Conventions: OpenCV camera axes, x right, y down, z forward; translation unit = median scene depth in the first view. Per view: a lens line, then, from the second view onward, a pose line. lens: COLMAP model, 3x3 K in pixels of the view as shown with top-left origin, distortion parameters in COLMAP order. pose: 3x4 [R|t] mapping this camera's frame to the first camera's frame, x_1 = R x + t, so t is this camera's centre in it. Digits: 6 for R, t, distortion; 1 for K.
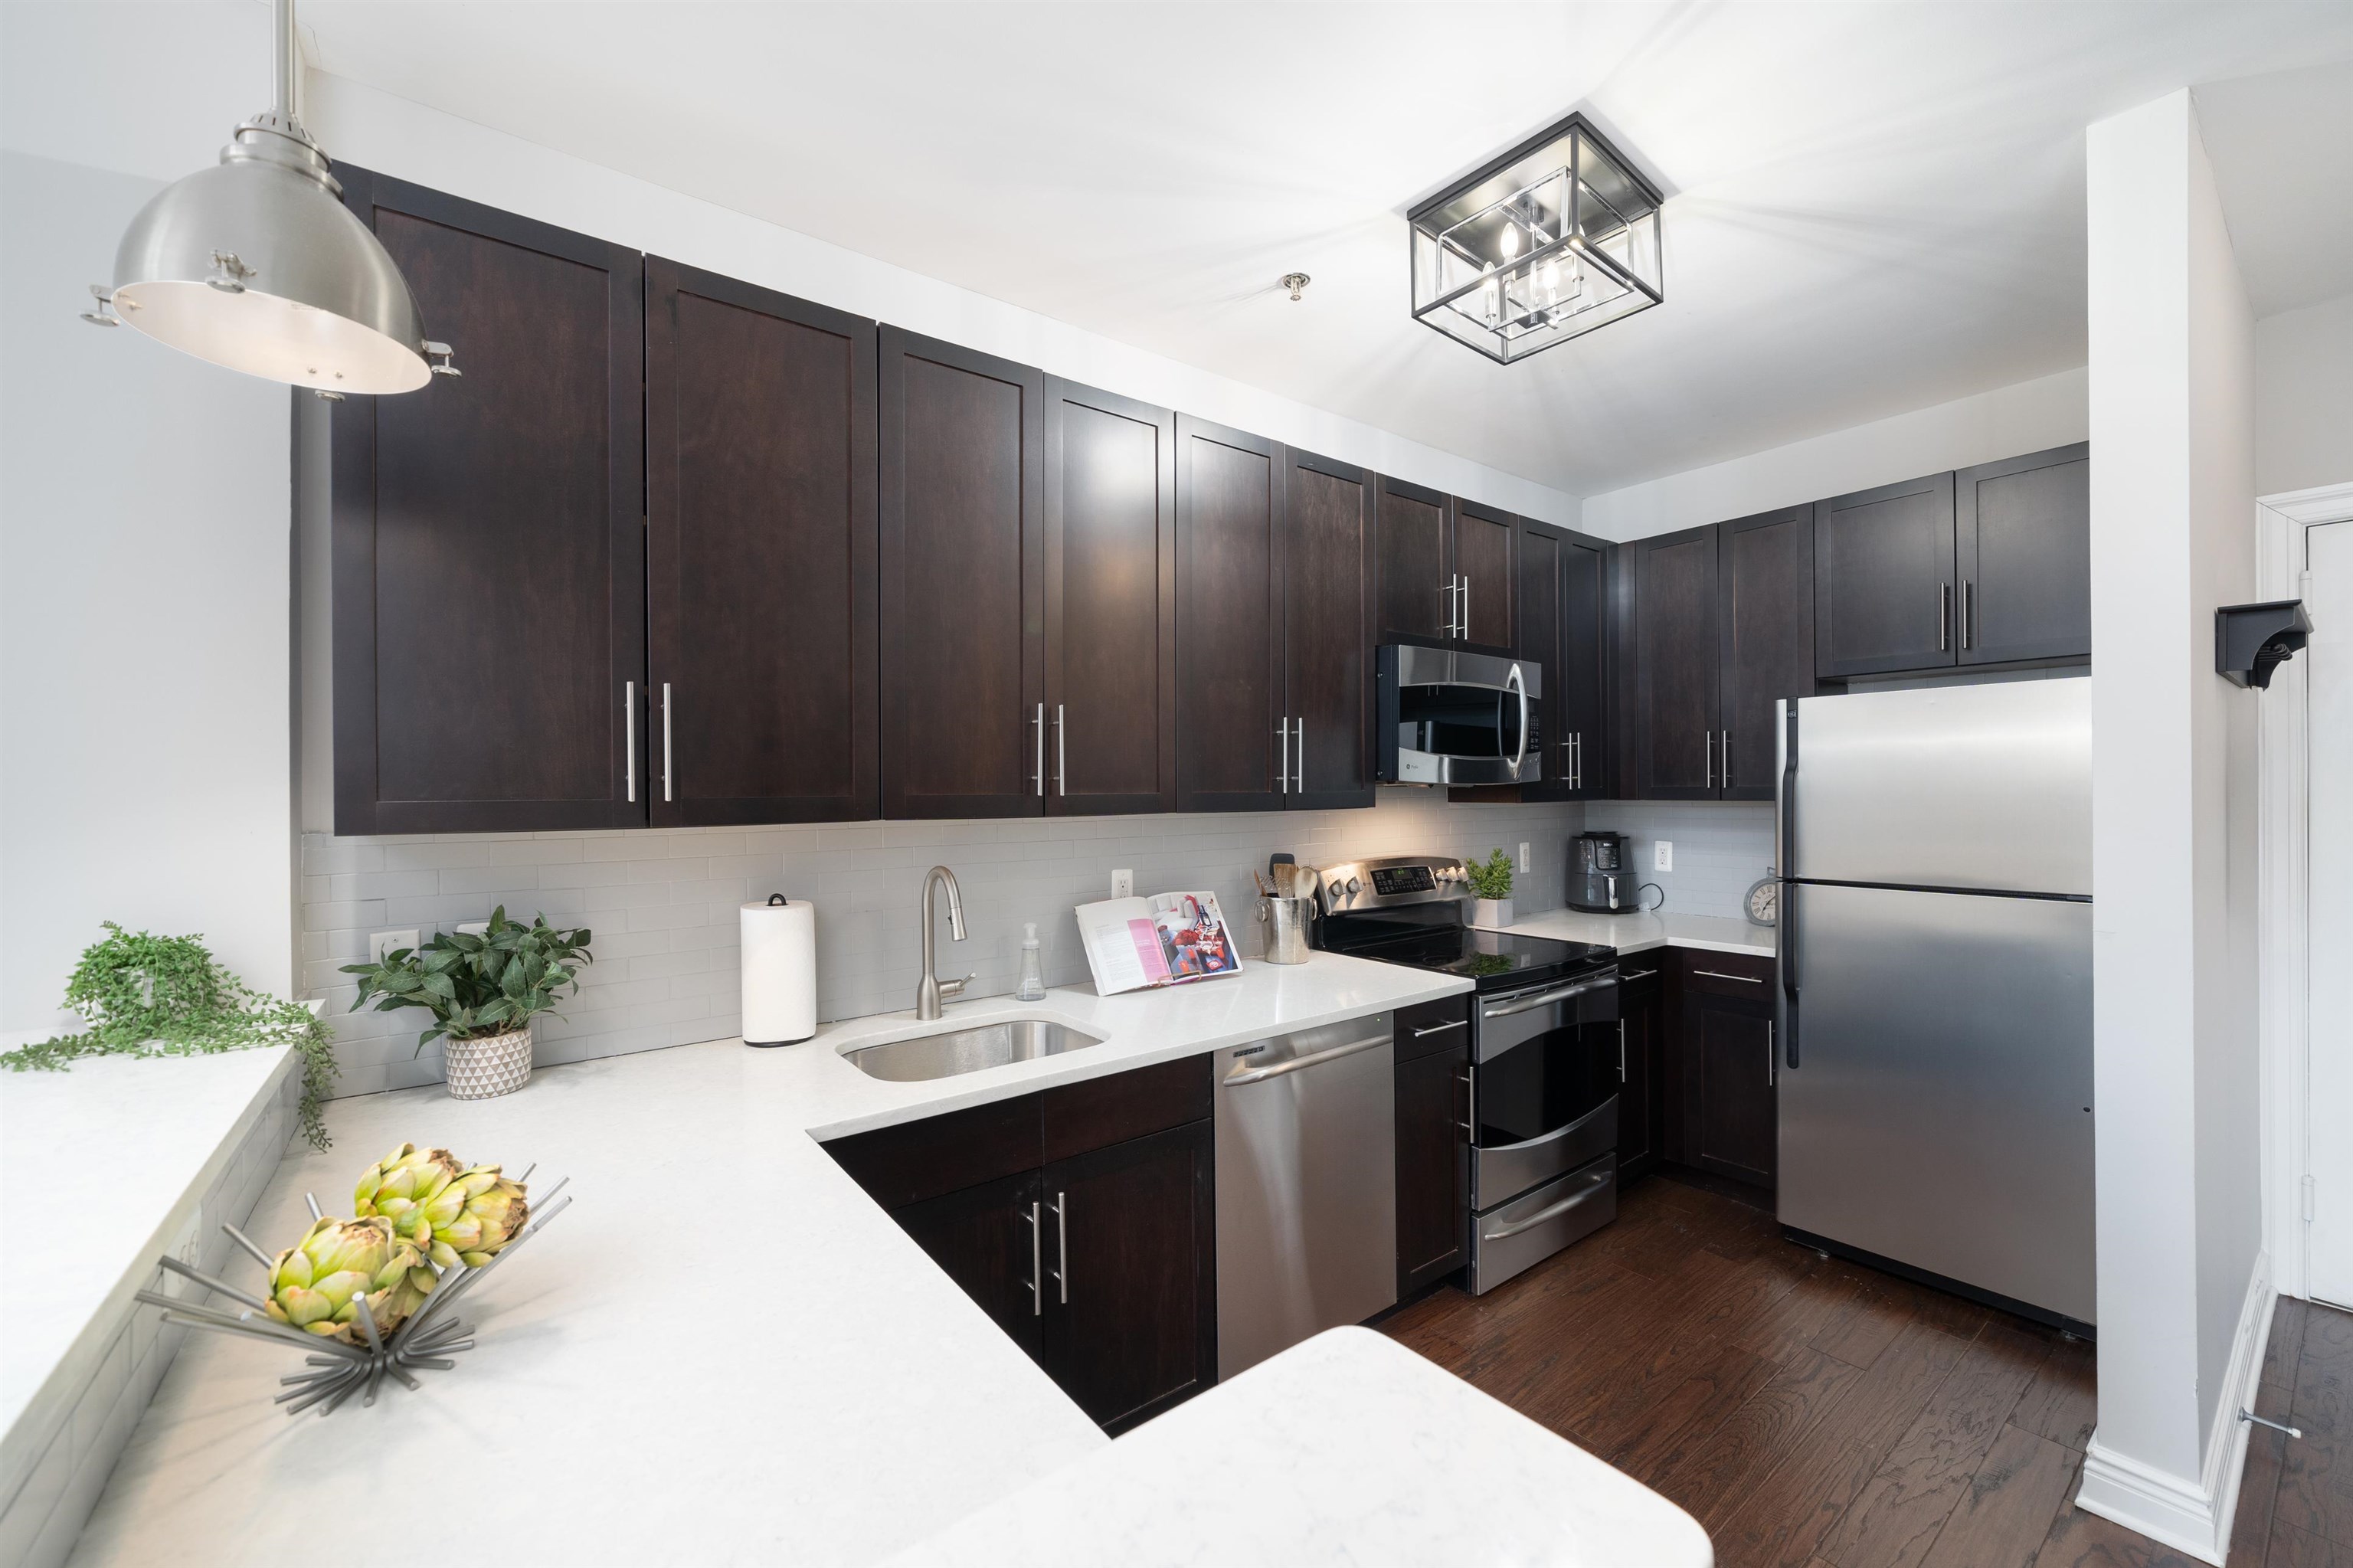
lens RADIAL K [[927.6, 0, 1164.8], [0, 927.6, 792.5], [0, 0, 1]] dist [-0.004701, 0.001026]
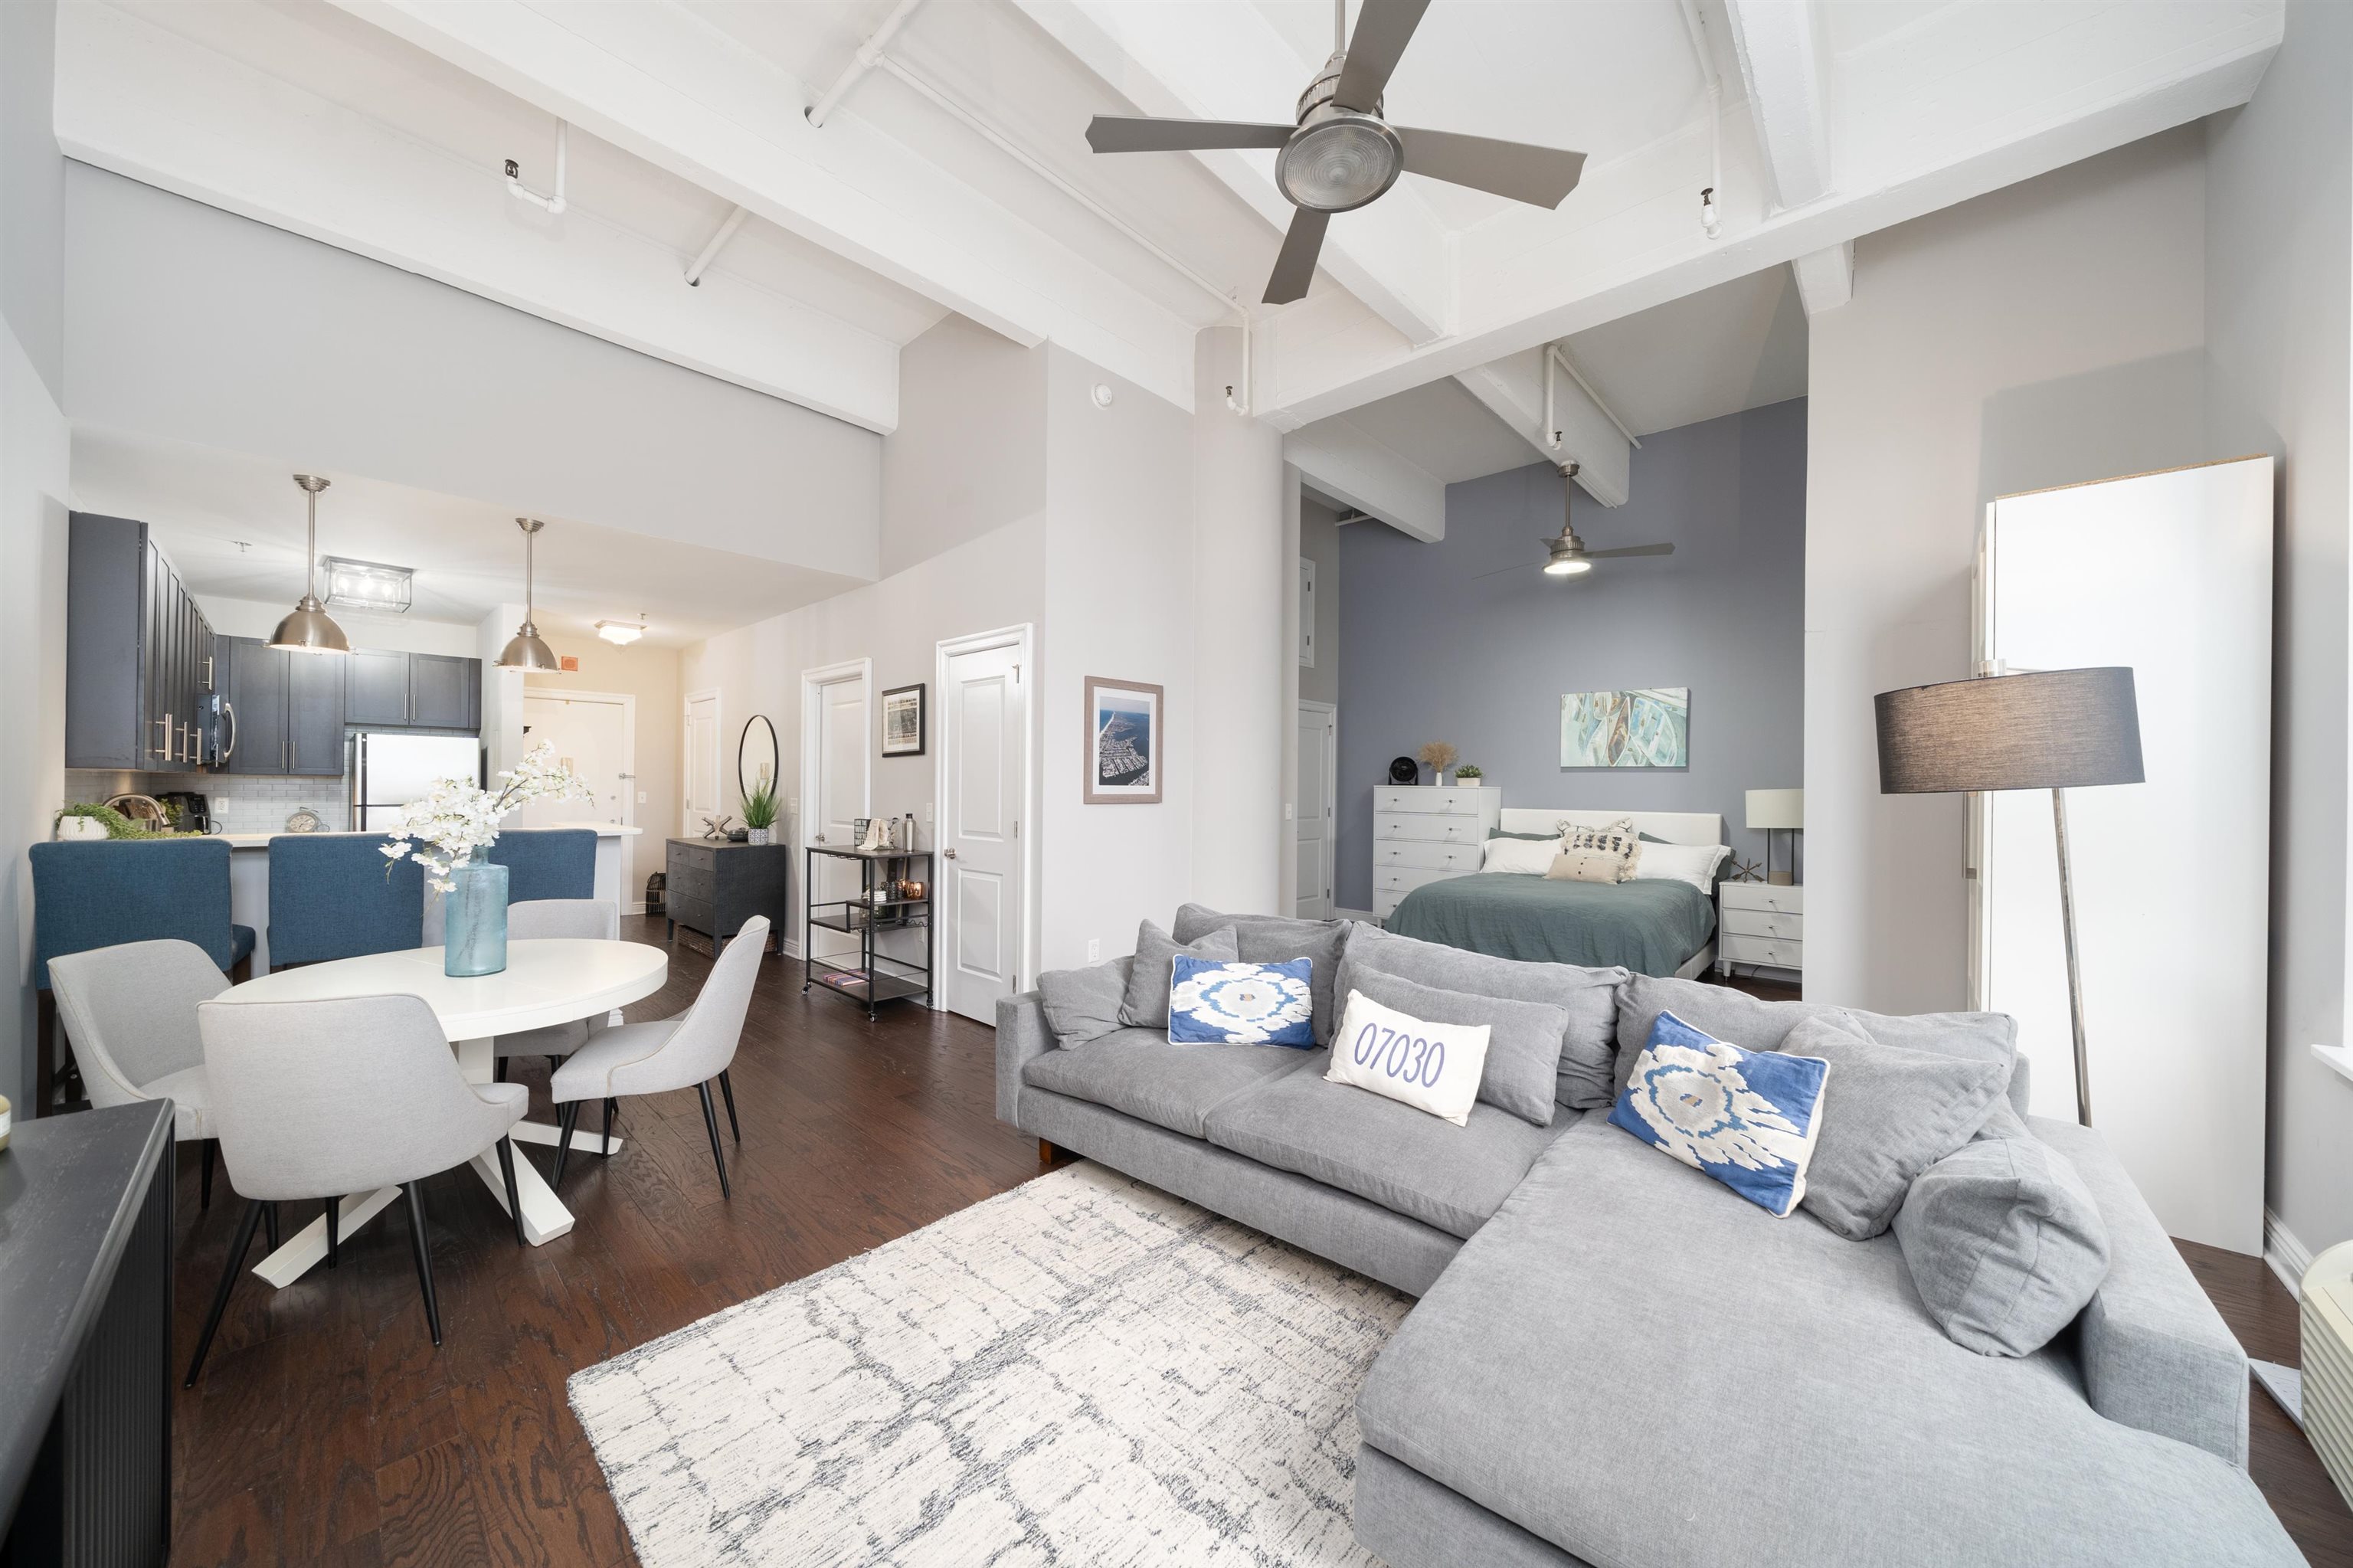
lens RADIAL K [[806.9, 0, 1172.6], [0, 806.9, 787.6], [0, 0, 1]] dist [-0.005112, -0.000882]
pose [[-0.182601, 0.008048, 0.983154, -2.004195], [-0.006582, 0.999934, -0.009408, 0.054706], [-0.983165, -0.008189, -0.182536, -0.821996]]
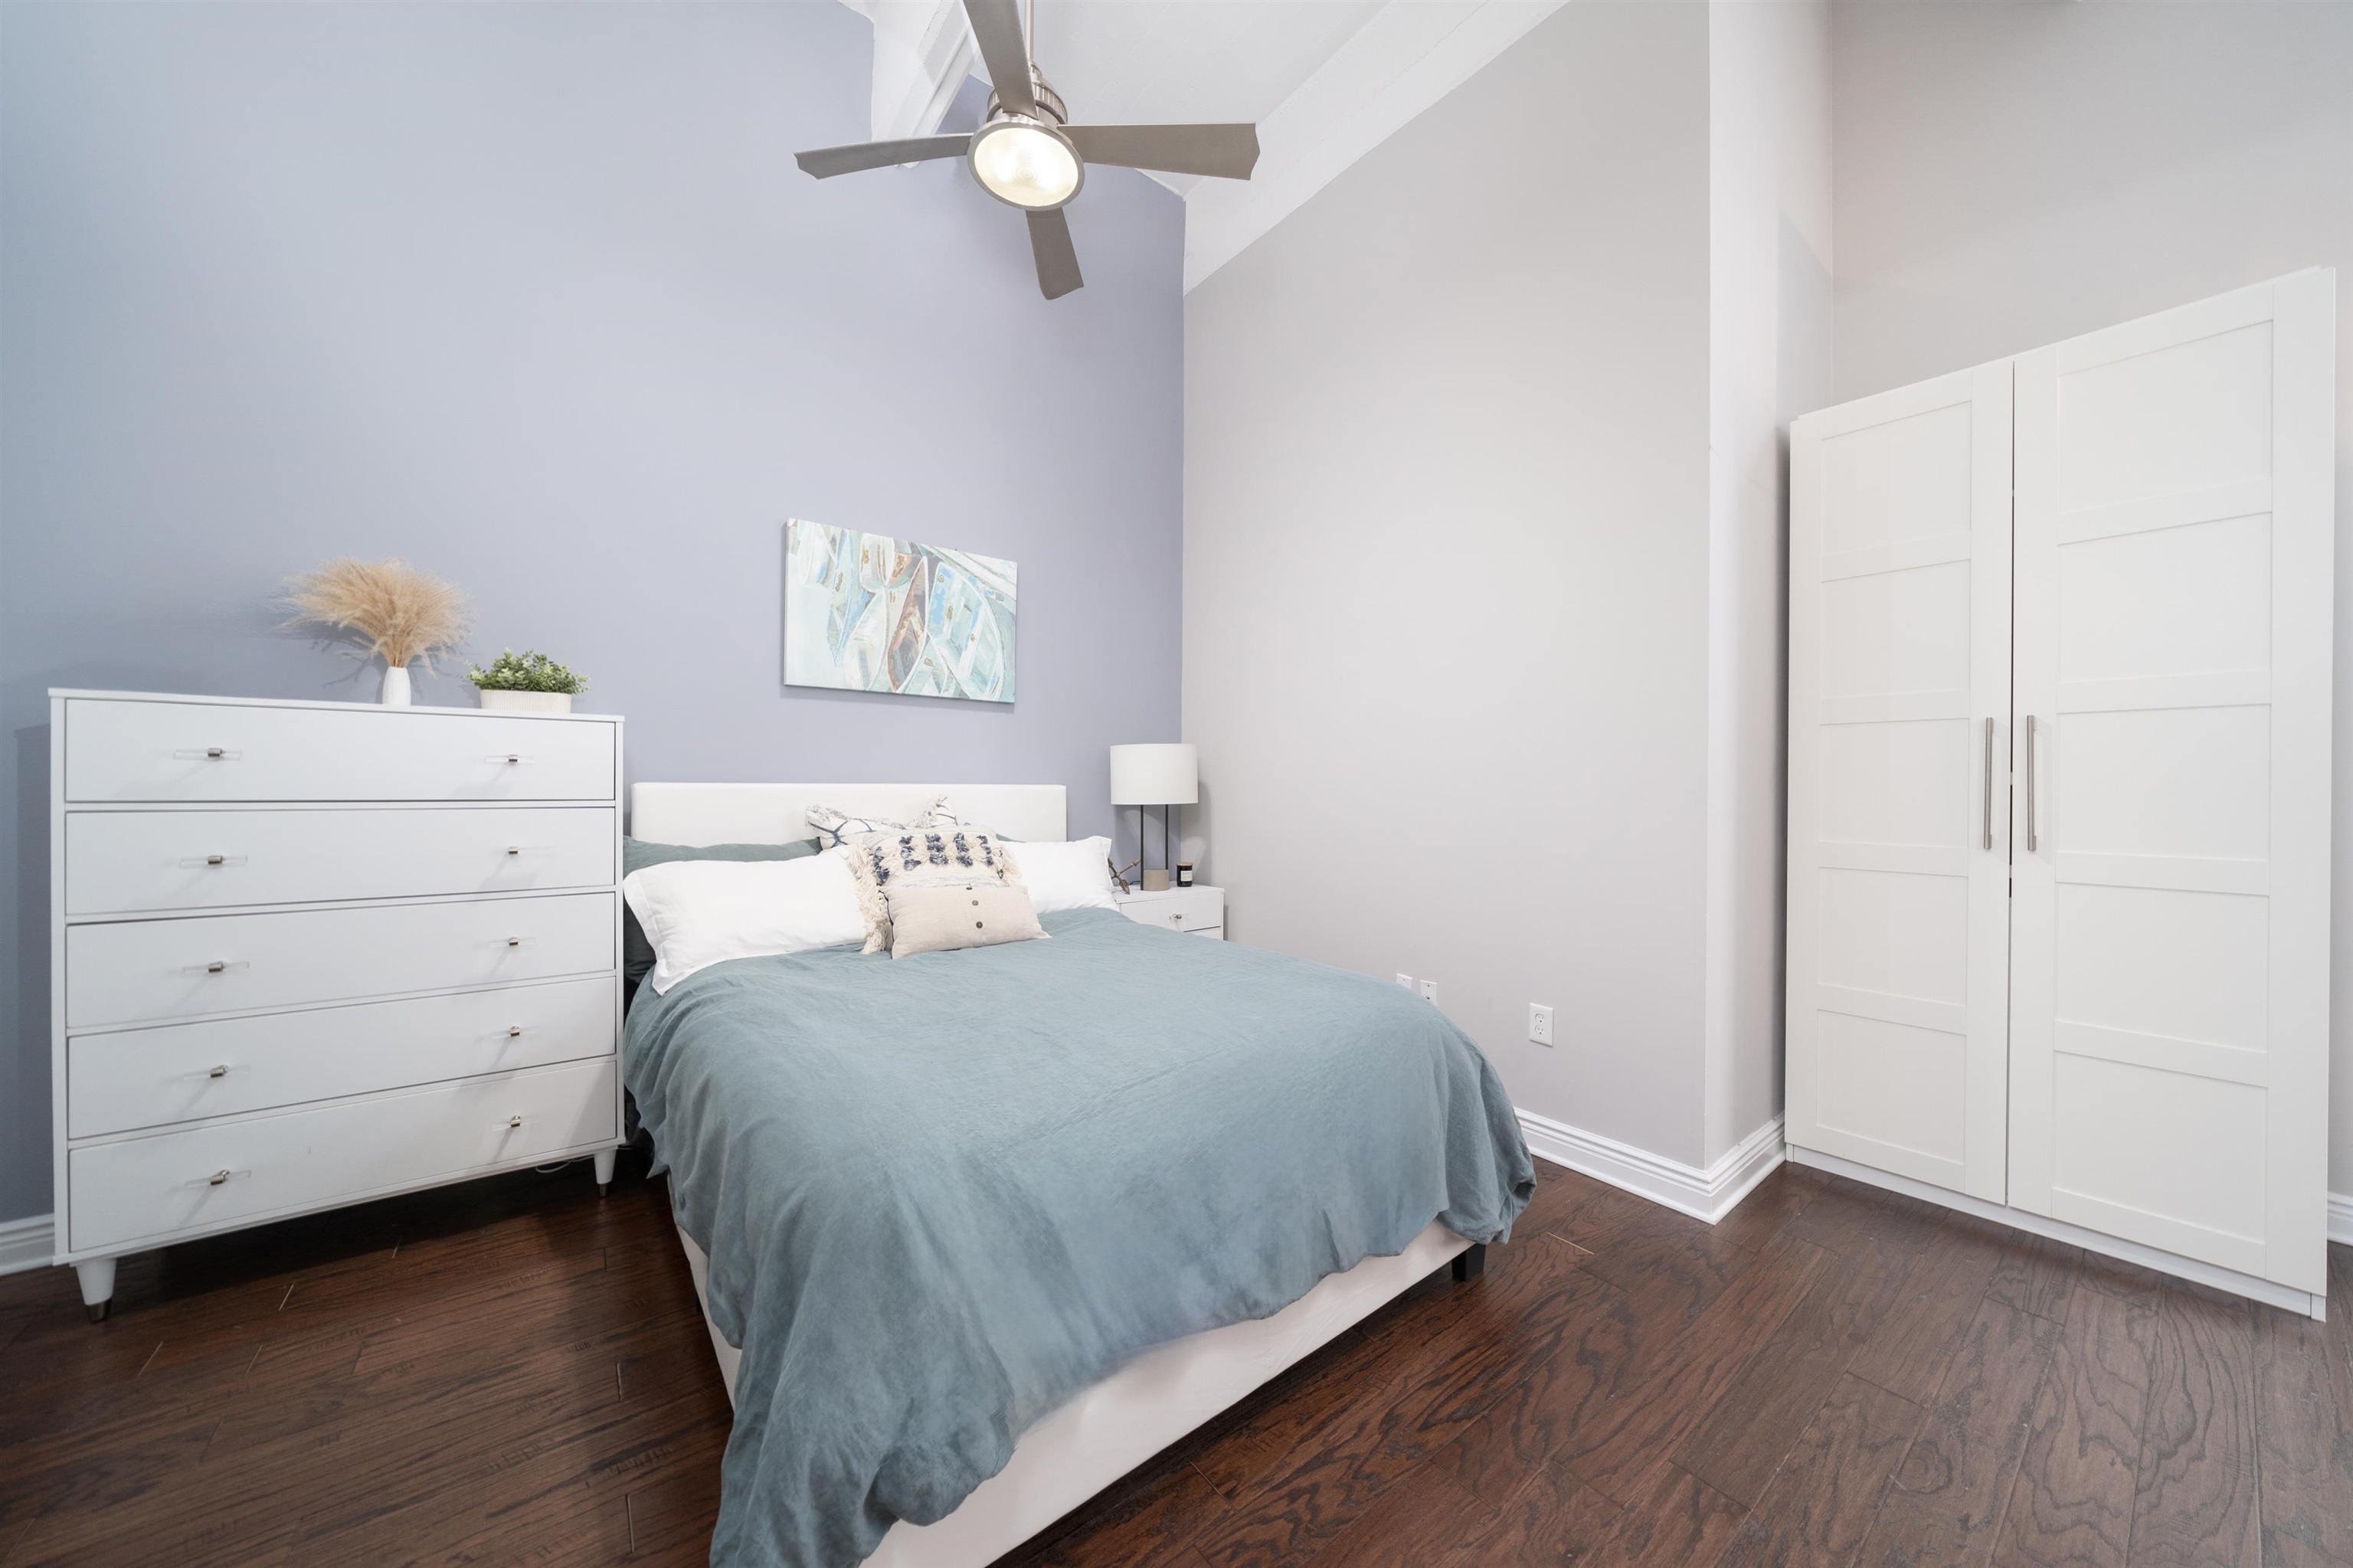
lens RADIAL K [[806.9, 0, 1175.0], [0, 806.9, 784.9], [0, 0, 1]] dist [-0.005112, -0.000882]
pose [[-0.999868, 0.007709, -0.014297, -0.192614], [0.007725, 0.999970, -0.001125, 0.100260], [0.014288, -0.001235, -0.999897, -1.400421]]
